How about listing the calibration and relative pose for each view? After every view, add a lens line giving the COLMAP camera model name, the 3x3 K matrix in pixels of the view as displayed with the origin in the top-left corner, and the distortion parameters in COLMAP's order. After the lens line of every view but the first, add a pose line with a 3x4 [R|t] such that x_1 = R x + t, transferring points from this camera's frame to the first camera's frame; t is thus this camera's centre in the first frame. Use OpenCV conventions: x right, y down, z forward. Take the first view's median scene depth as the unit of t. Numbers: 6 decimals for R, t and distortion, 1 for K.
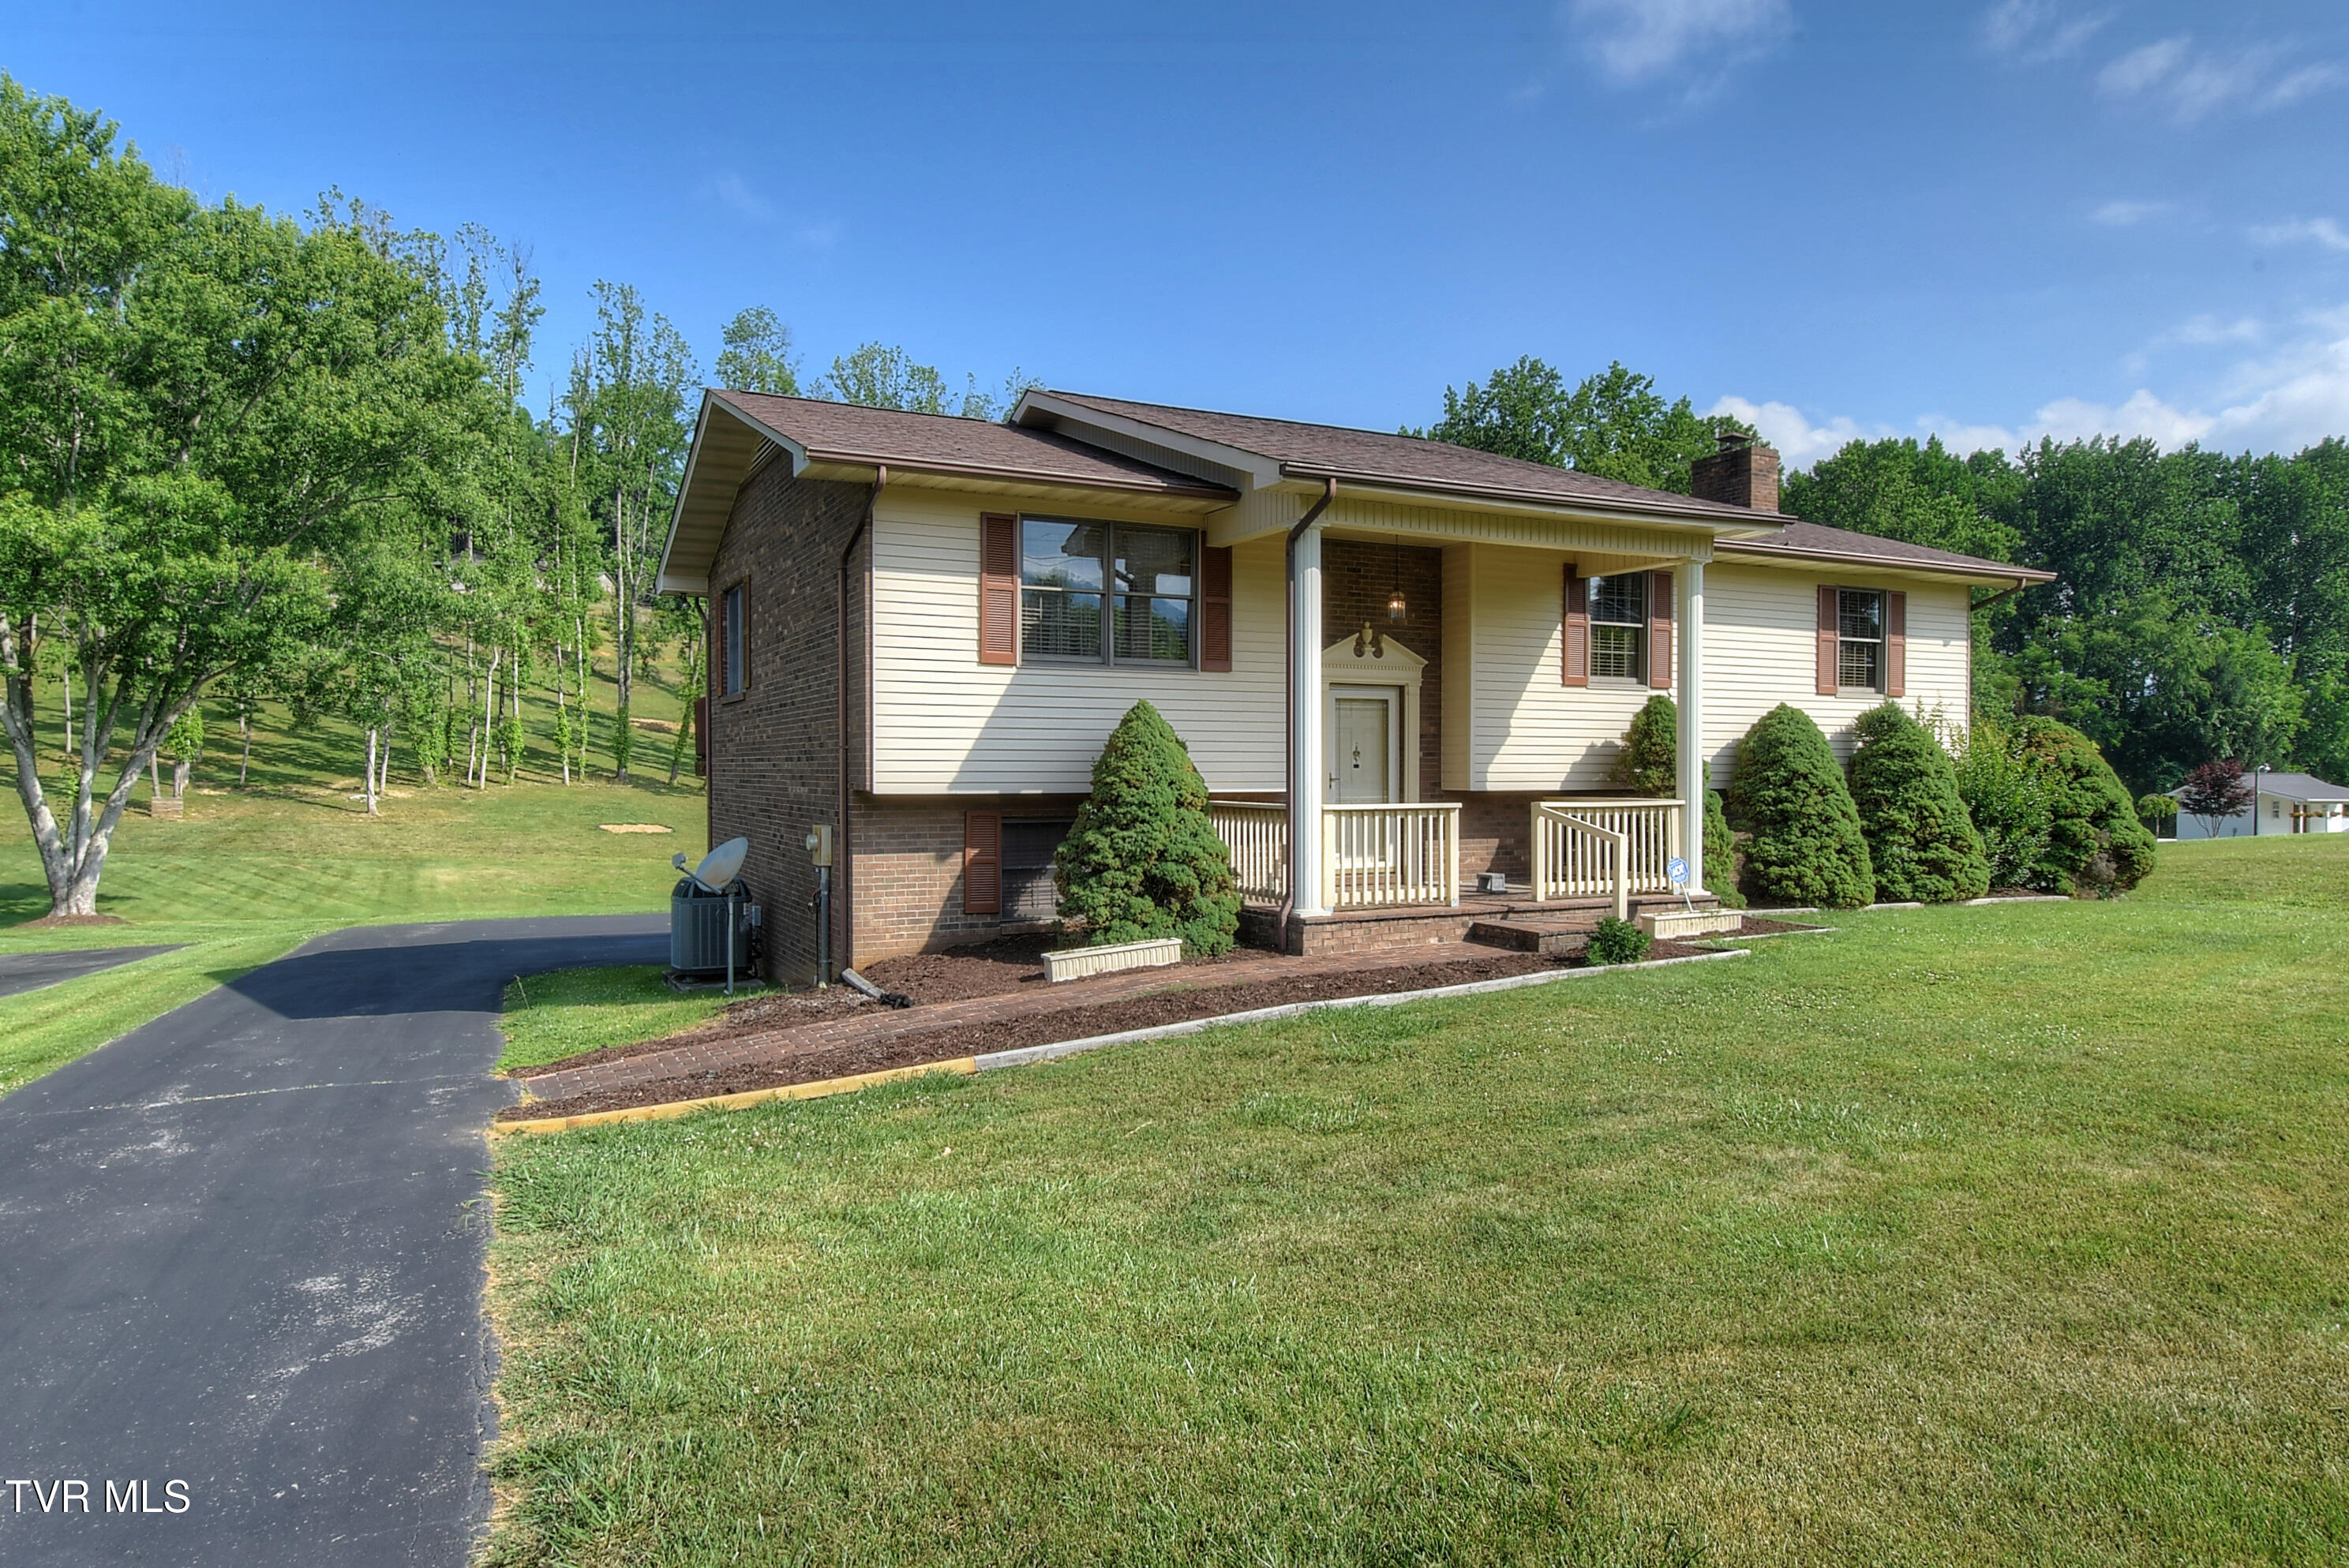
lens RADIAL K [[1423.7, 0, 1167.2], [0, 1423.7, 783.0], [0, 0, 1]] dist [-0.003177, 0.015148]
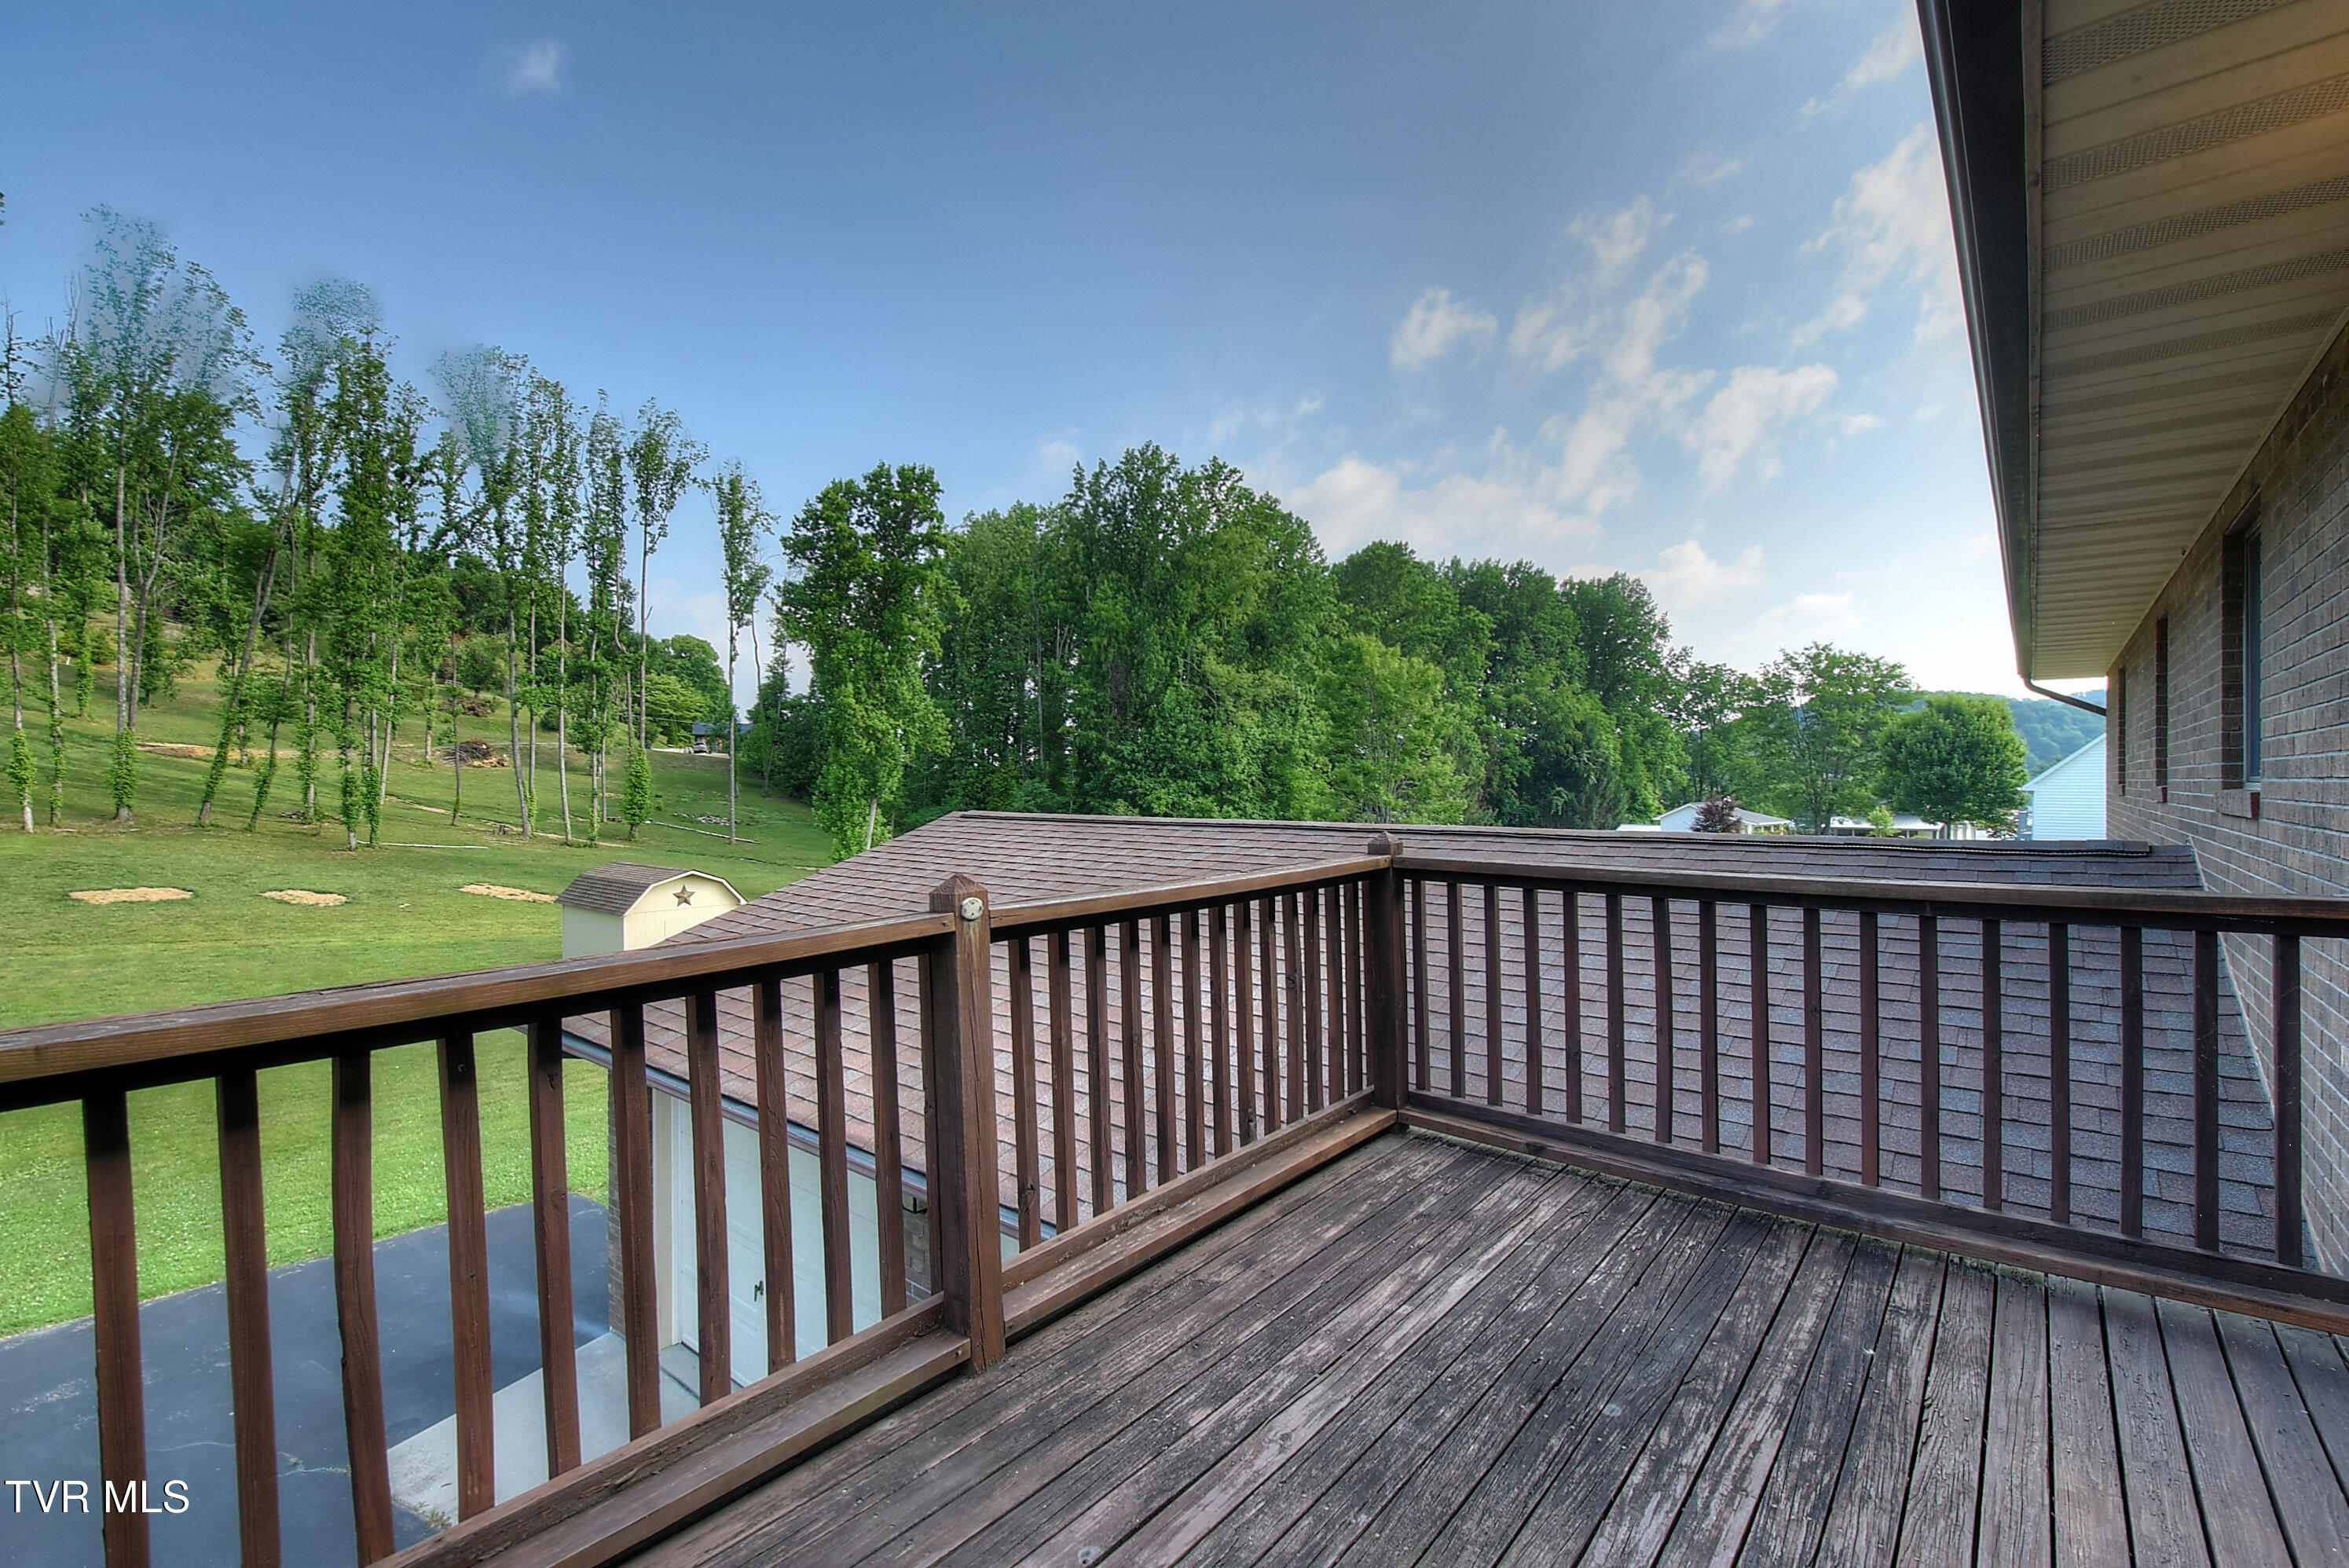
lens RADIAL K [[1030.2, 0, 1181.1], [0, 1030.2, 773.3], [0, 0, 1]] dist [-0.017093, -0.002036]
pose [[0.911935, -0.000452, 0.410334, -0.168013], [0.007423, 0.999854, -0.015396, -0.041078], [-0.410267, 0.017086, 0.911805, 0.559360]]
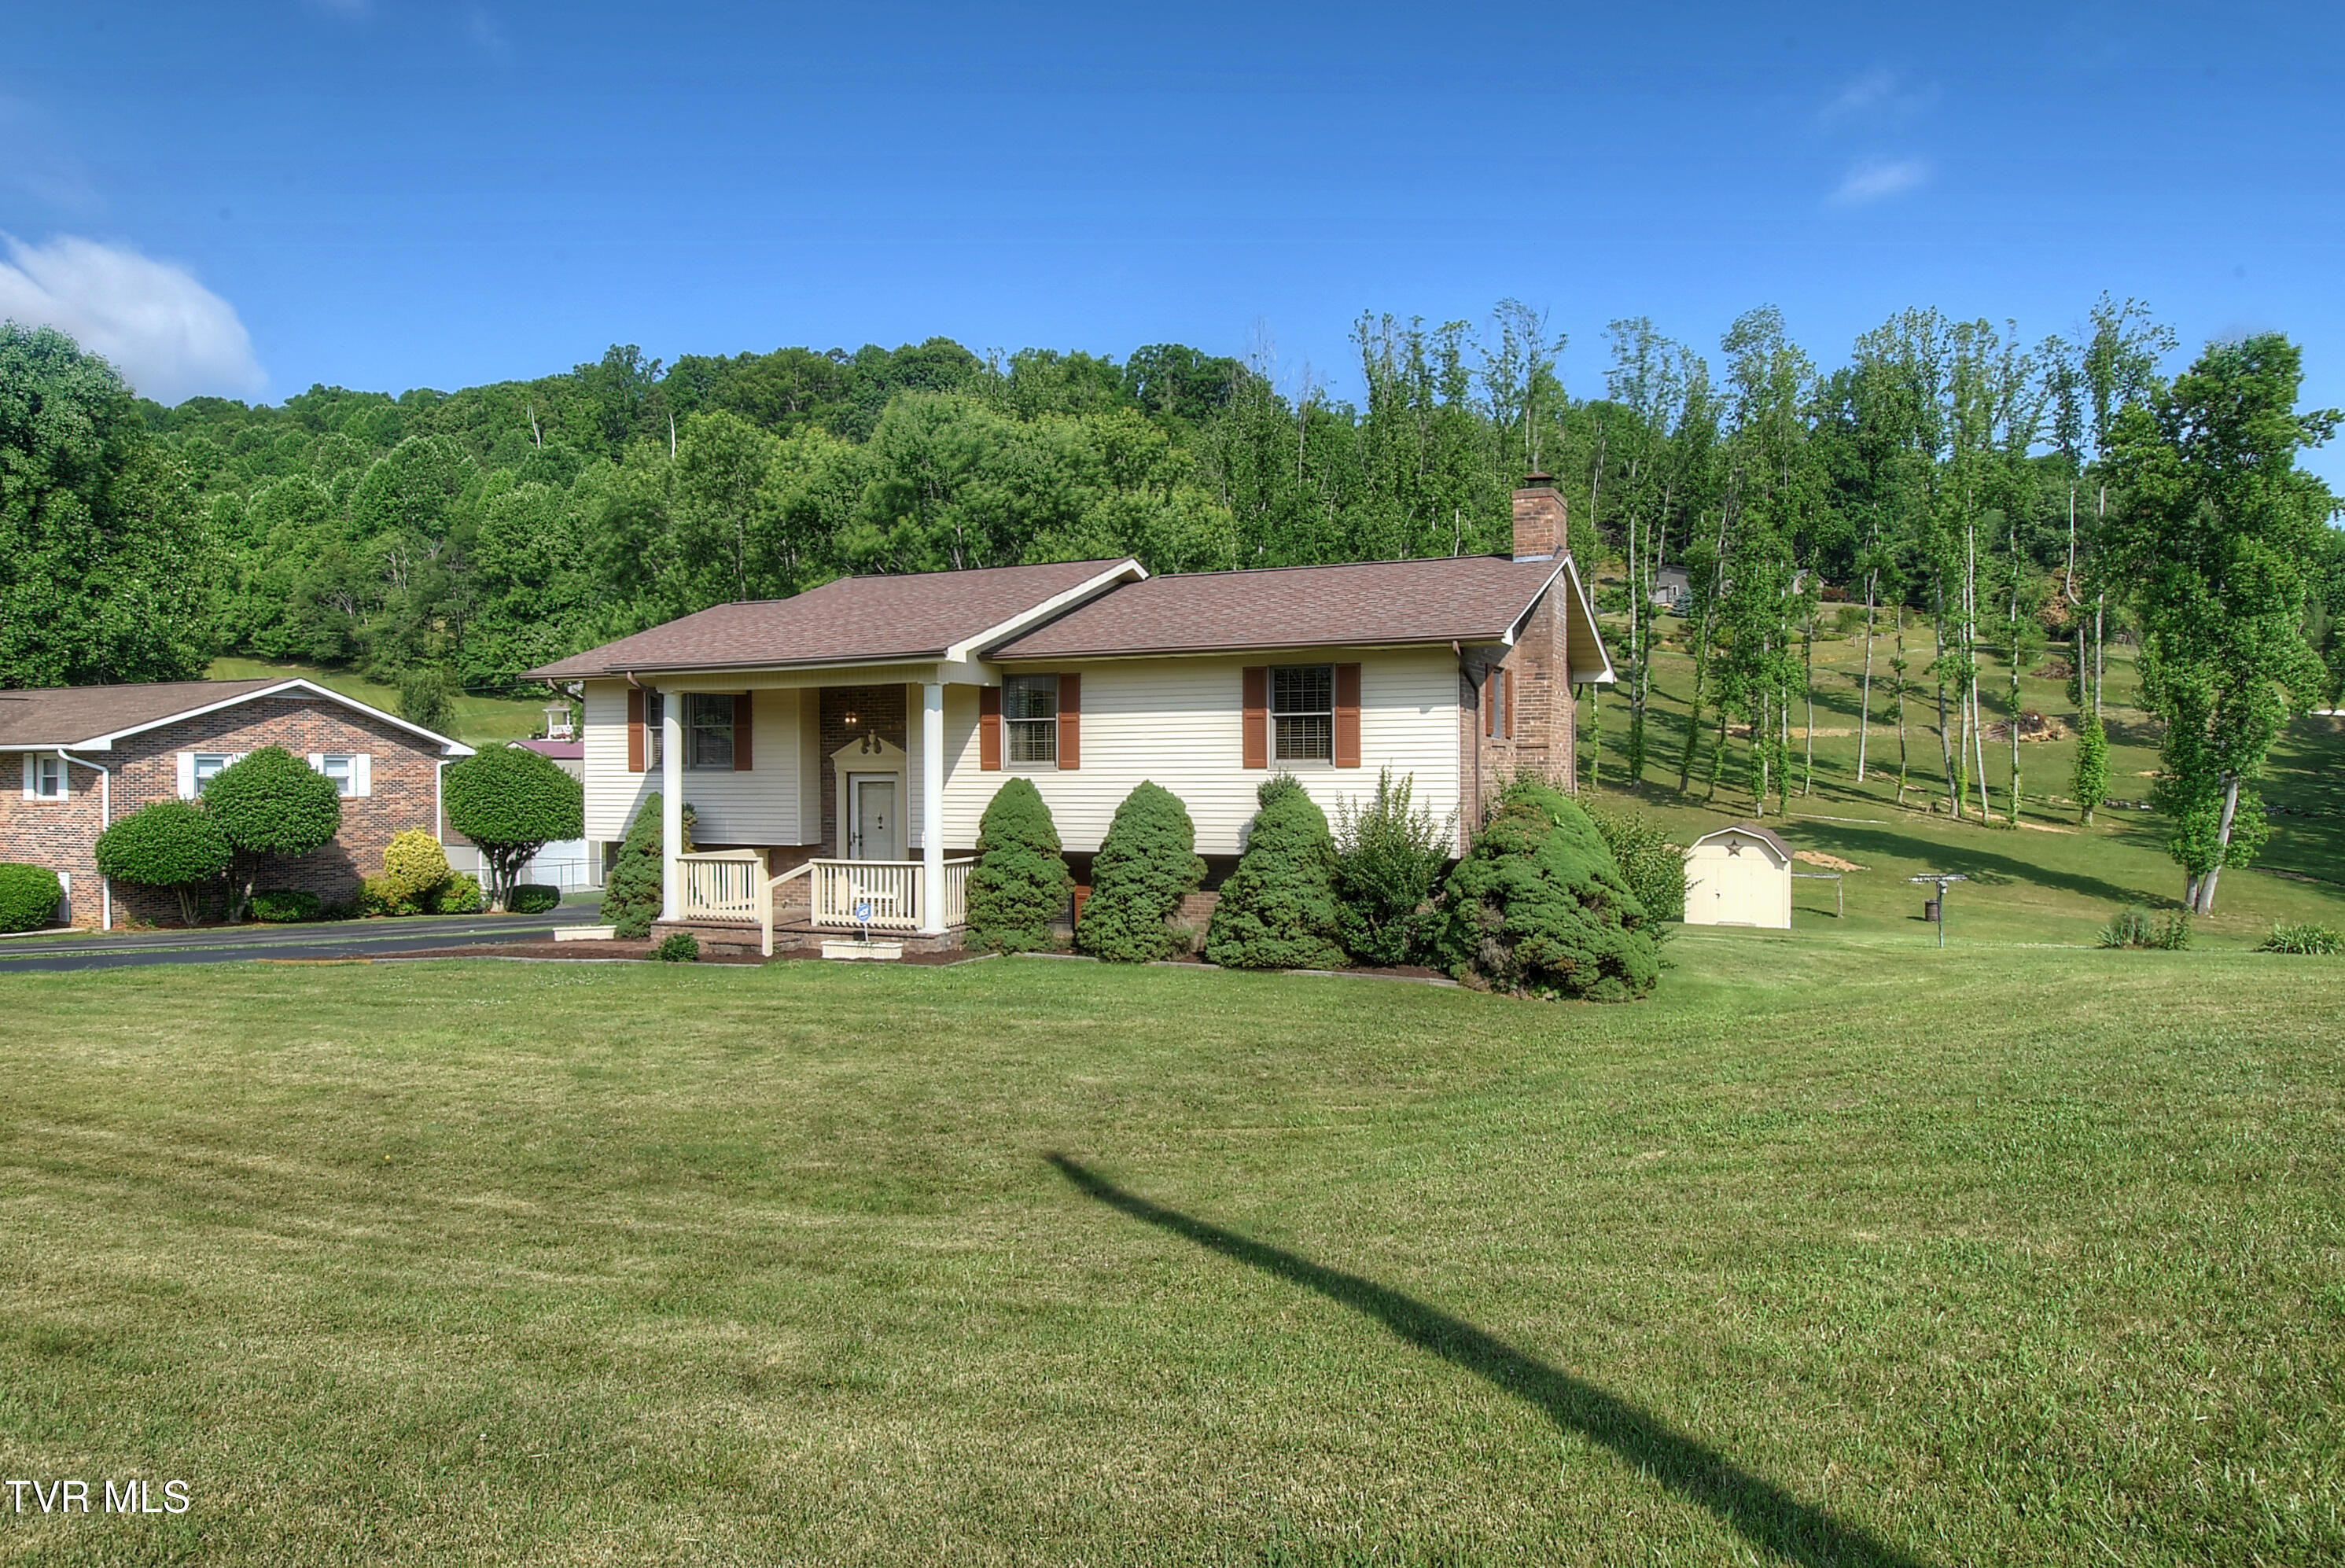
lens RADIAL K [[1488.4, 0, 1165.9], [0, 1488.4, 771.8], [0, 0, 1]] dist [-0.023200, 0.008664]
pose [[0.623089, -0.002204, -0.782147, 0.621014], [-0.001323, 0.999992, -0.003872, -0.026181], [0.782149, 0.003447, 0.623081, 0.117539]]
